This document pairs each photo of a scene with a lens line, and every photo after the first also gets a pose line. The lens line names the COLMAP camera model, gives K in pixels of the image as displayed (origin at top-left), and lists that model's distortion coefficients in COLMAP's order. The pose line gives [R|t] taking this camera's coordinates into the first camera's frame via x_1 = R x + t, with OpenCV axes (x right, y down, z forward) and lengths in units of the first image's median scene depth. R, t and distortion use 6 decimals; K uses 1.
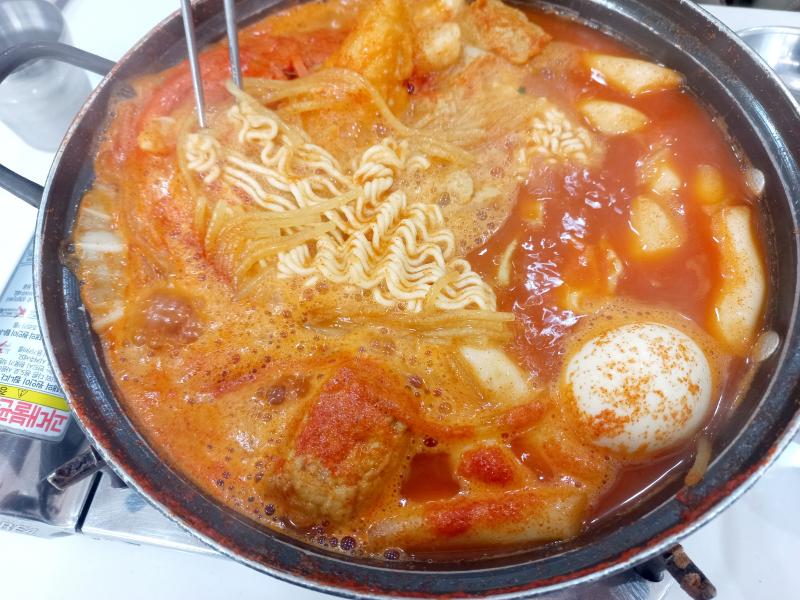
lens RADIAL K [[592.3, 0, 400.0], [0, 592.3, 300.0], [0, 0, 1]] dist [0.004579, 0.003134]
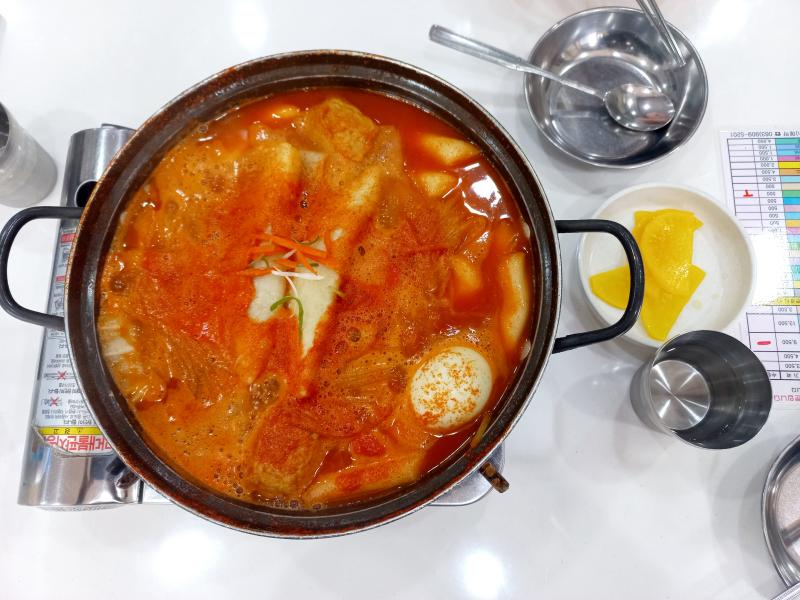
lens RADIAL K [[587.8, 0, 400.0], [0, 587.8, 300.0], [0, 0, 1]] dist [-0.011202, -0.003566]
pose [[0.986581, -0.162138, 0.019211, 0.285070], [0.153105, 0.959591, 0.236103, -0.552739], [-0.056716, -0.229993, 0.971538, -0.611303]]
